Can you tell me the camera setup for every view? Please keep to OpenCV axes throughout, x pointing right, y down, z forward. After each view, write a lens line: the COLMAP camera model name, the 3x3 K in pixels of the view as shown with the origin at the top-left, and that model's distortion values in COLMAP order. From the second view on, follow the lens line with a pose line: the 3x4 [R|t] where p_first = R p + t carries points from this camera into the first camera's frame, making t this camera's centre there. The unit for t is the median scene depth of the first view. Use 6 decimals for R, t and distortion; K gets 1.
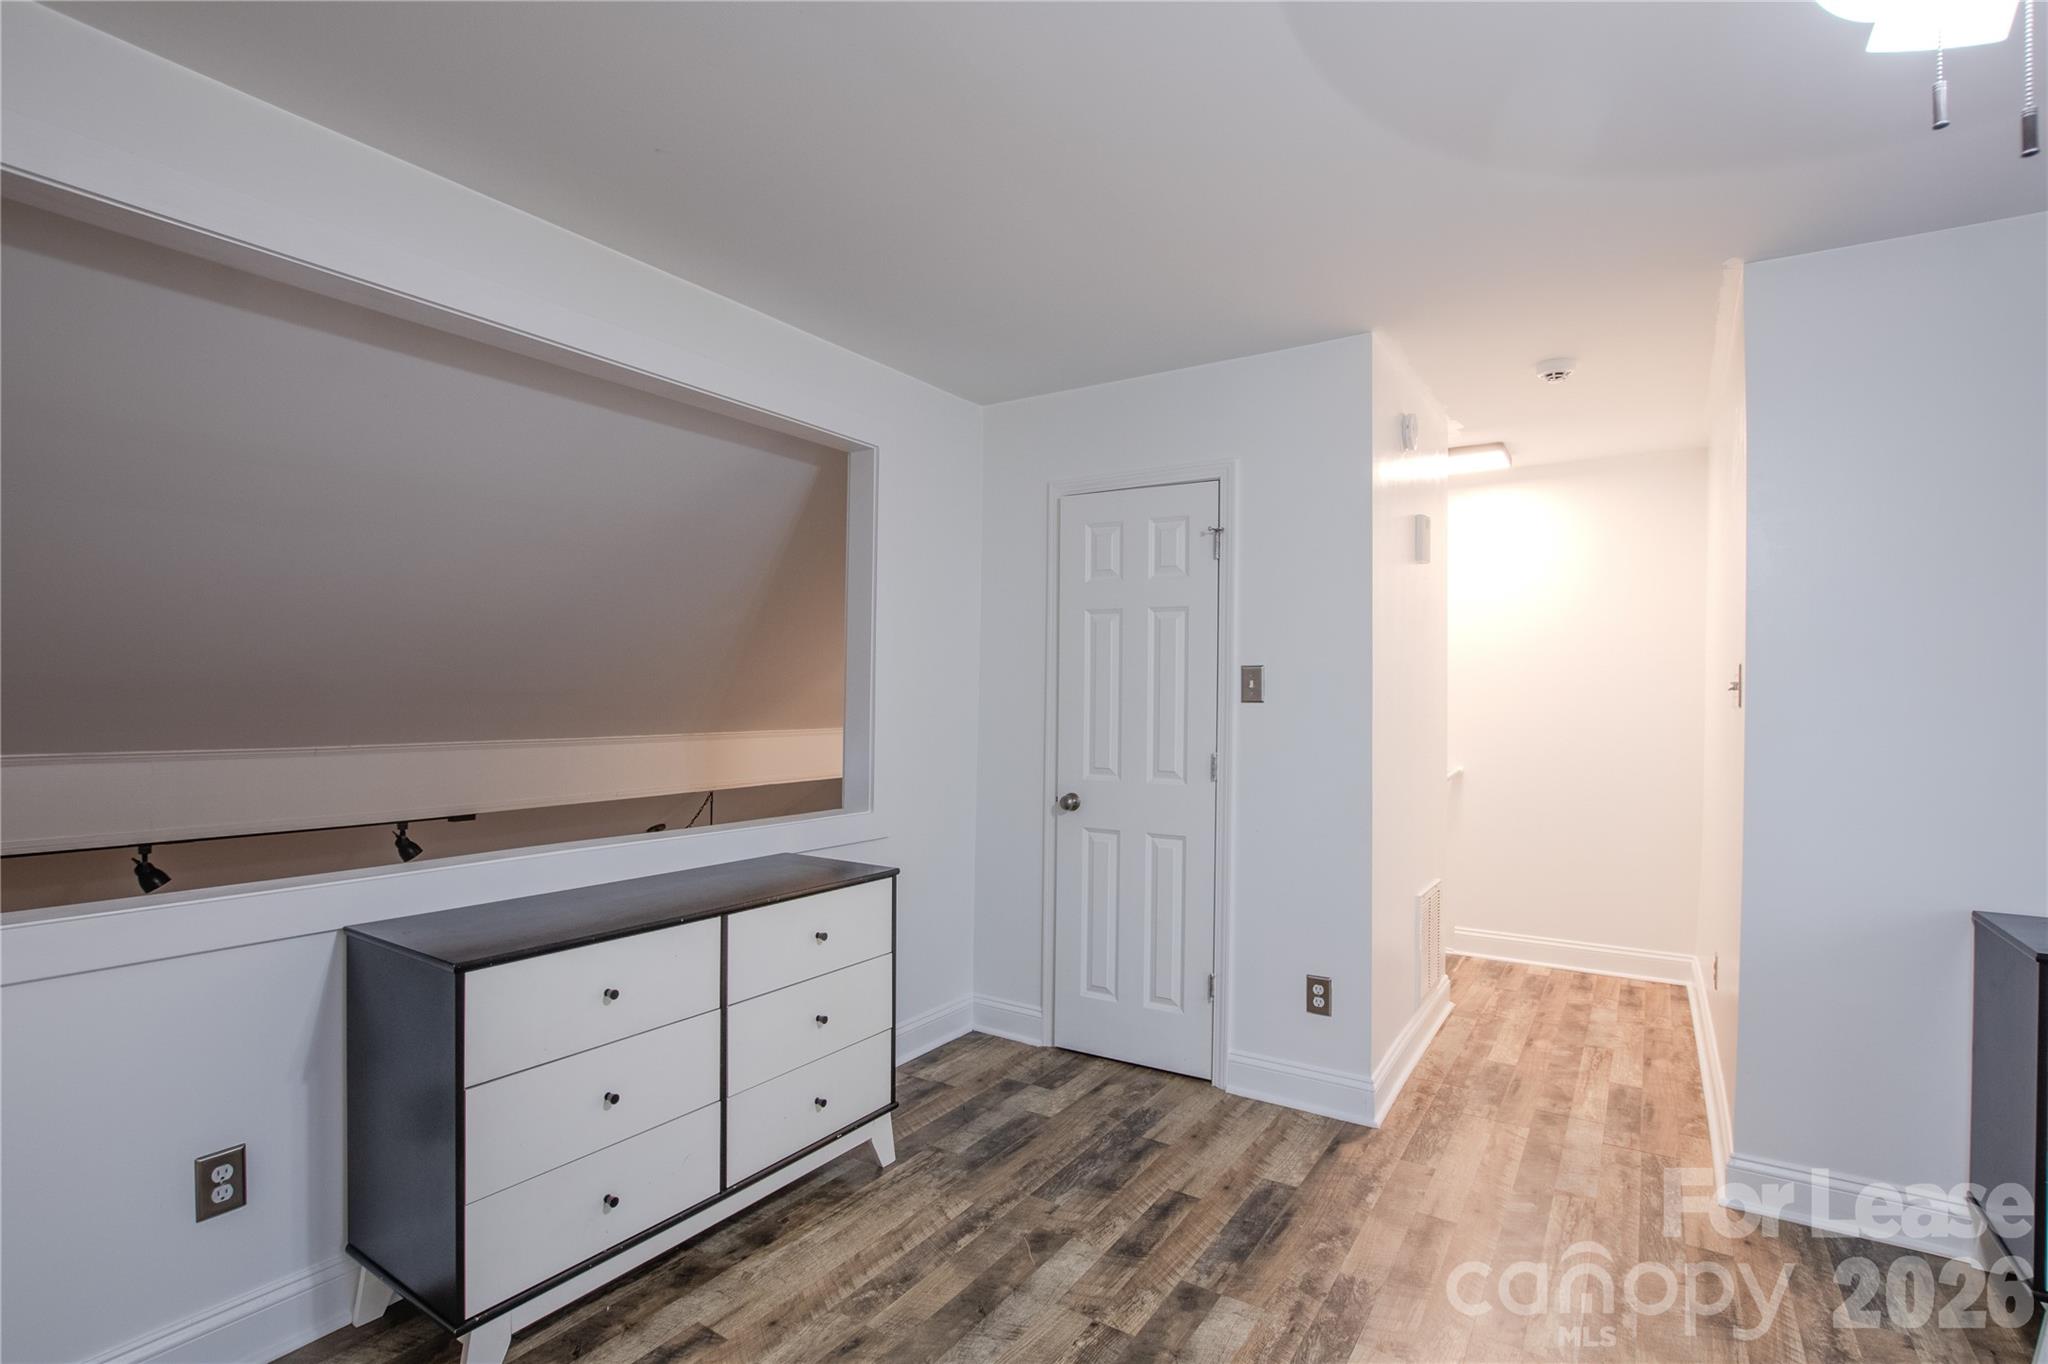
lens RADIAL K [[961.9, 0, 1027.3], [0, 961.9, 685.4], [0, 0, 1]] dist [-0.037718, 0.005762]
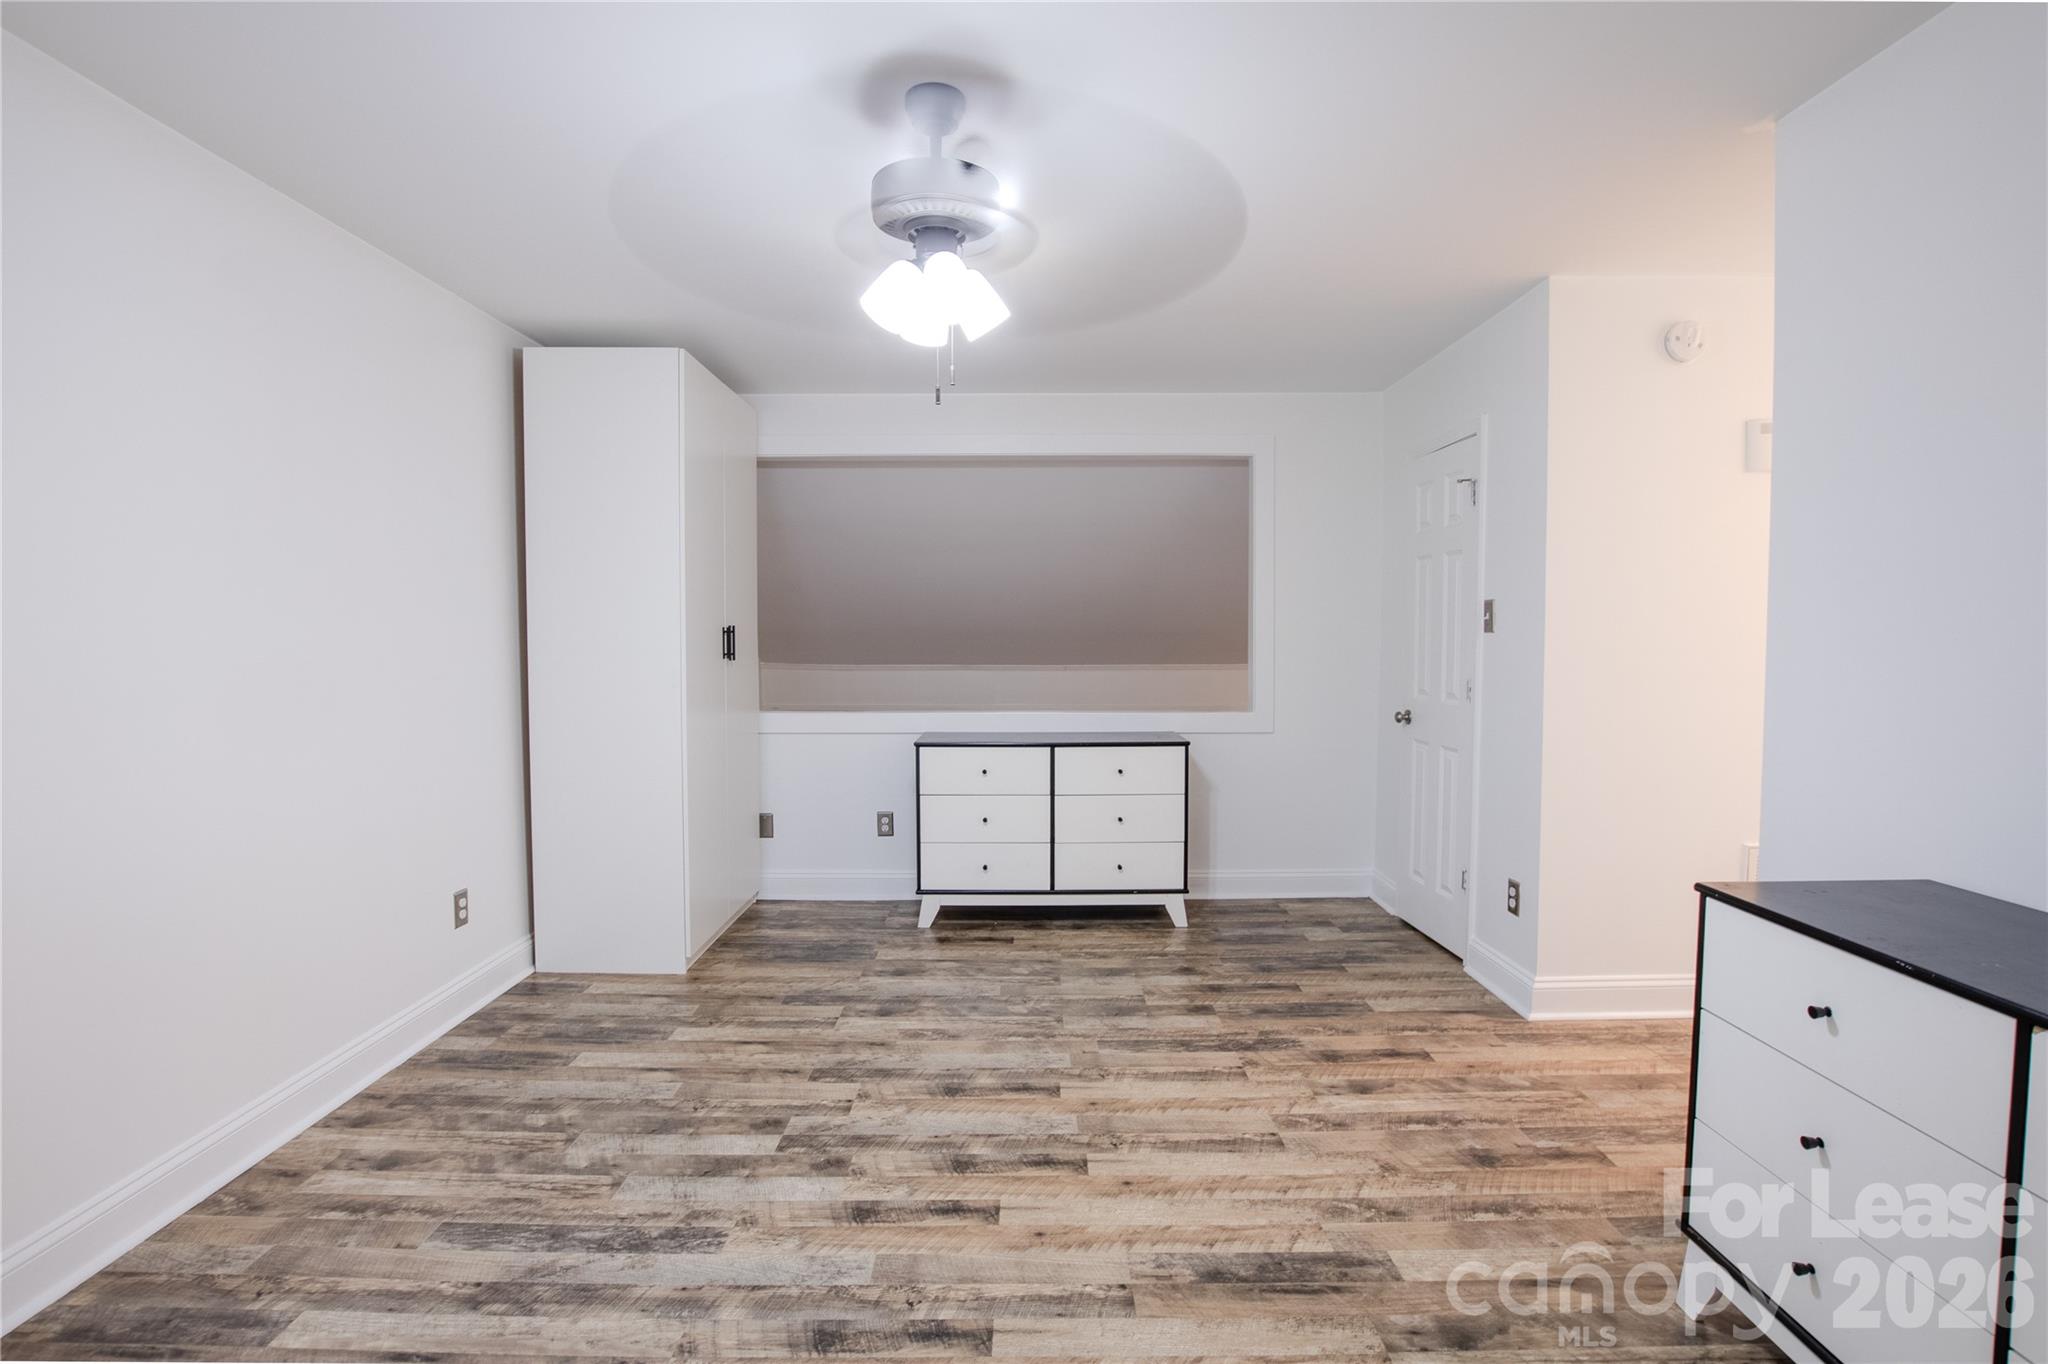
lens RADIAL K [[952.5, 0, 1027.2], [0, 952.5, 682.1], [0, 0, 1]] dist [-0.038341, 0.006573]
pose [[0.548896, 0.028402, -0.835408, 0.900680], [0.016247, 0.998871, 0.044634, 0.017559], [0.835733, -0.038072, 0.547815, -0.059682]]
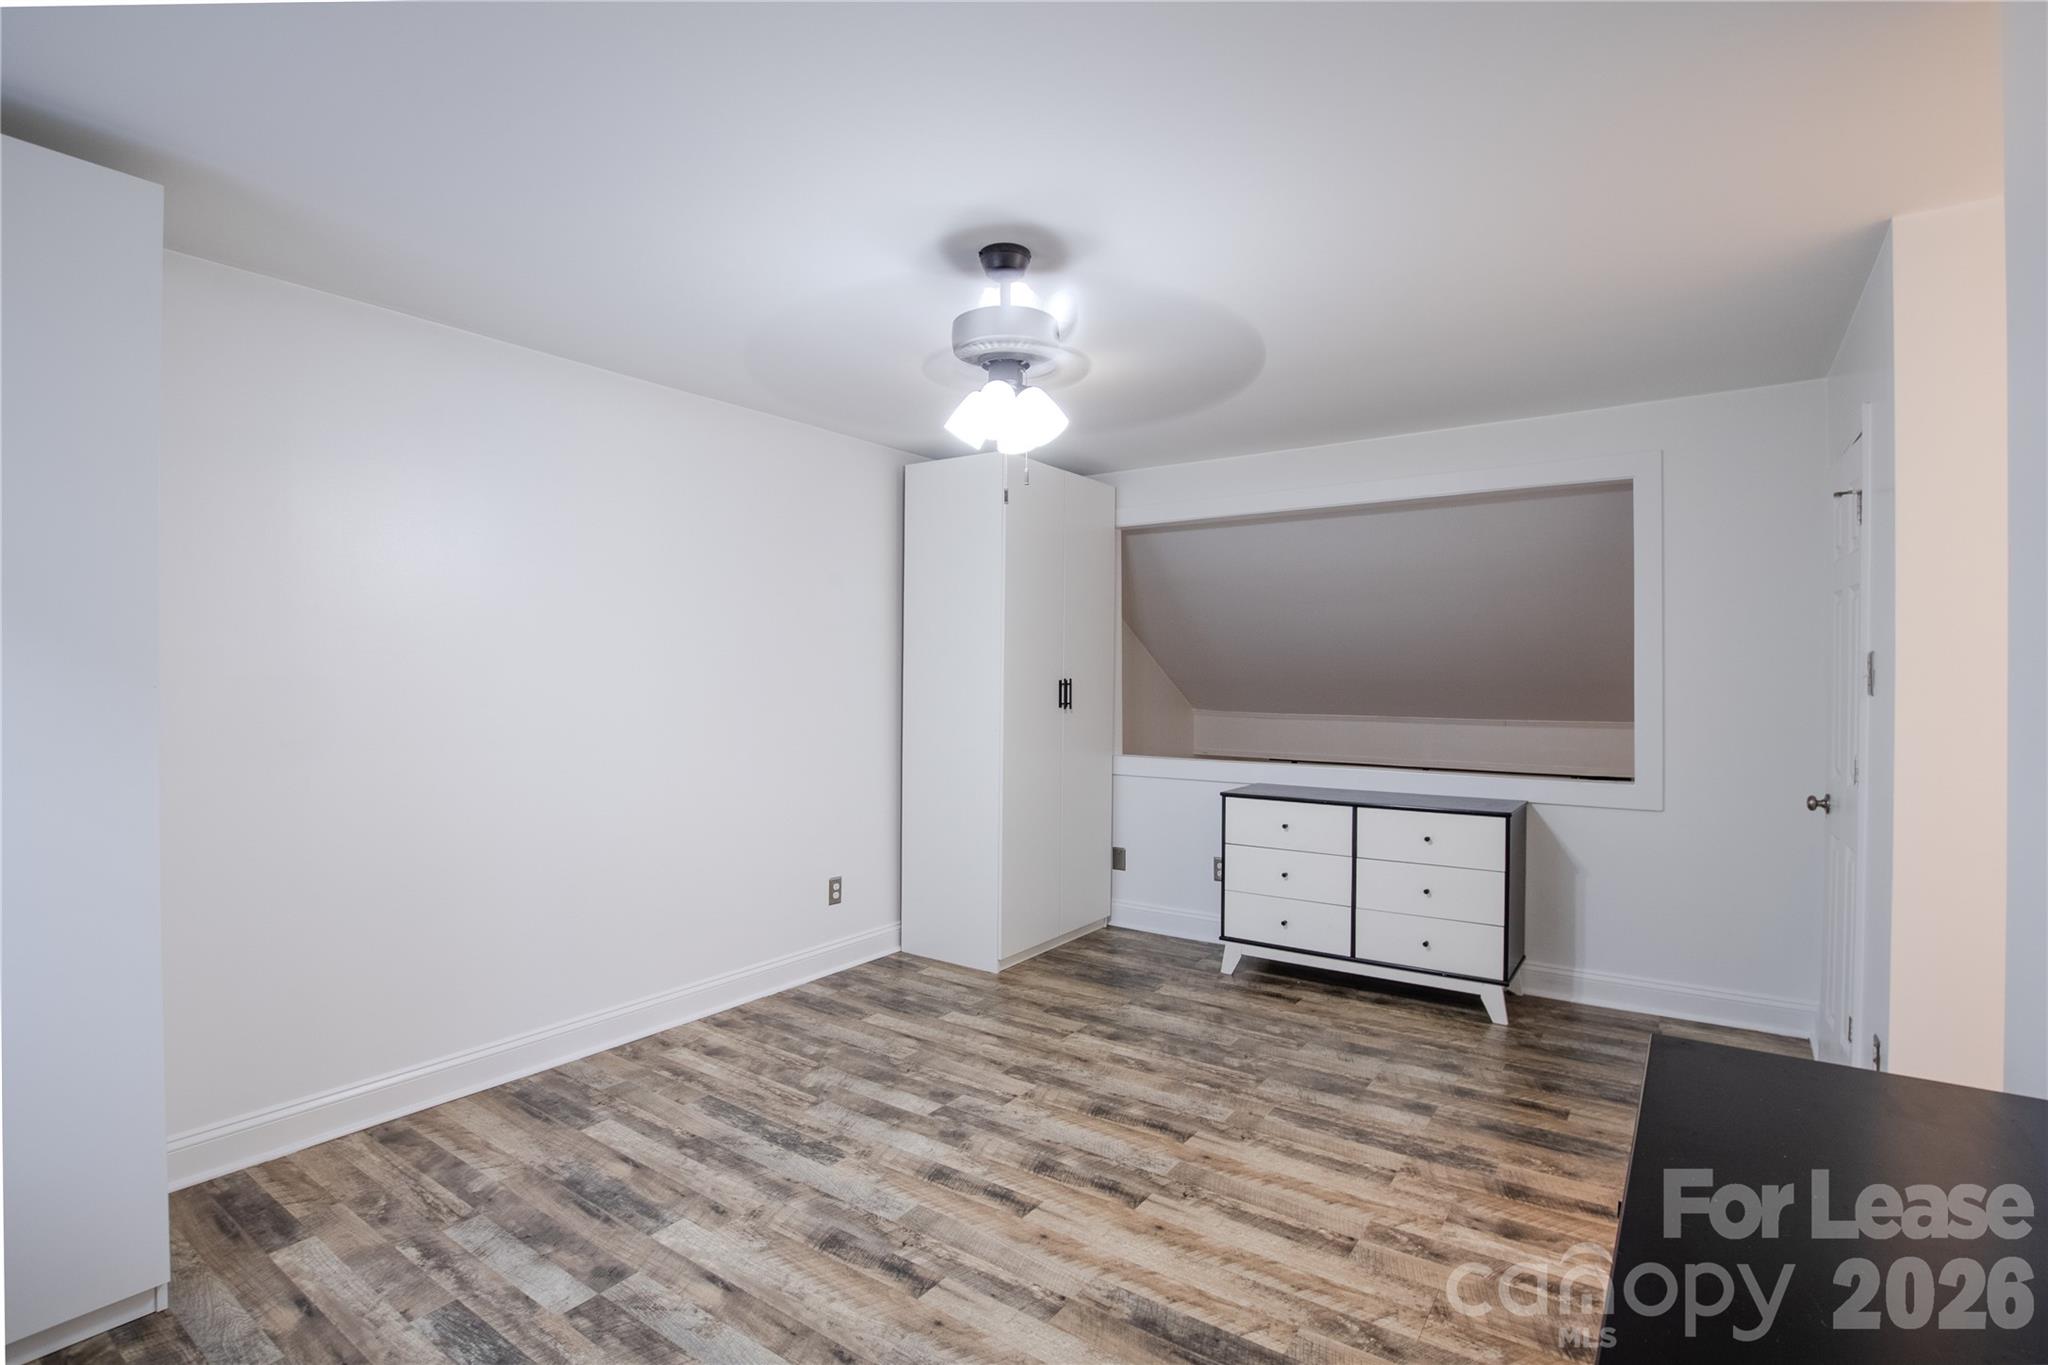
lens RADIAL K [[961.9, 0, 1027.3], [0, 961.9, 685.9], [0, 0, 1]] dist [-0.037718, 0.005762]
pose [[-0.030004, -0.001714, -0.999548, 1.110015], [0.007225, 0.999972, -0.001932, 0.005624], [0.999524, -0.007279, -0.029991, 0.310920]]
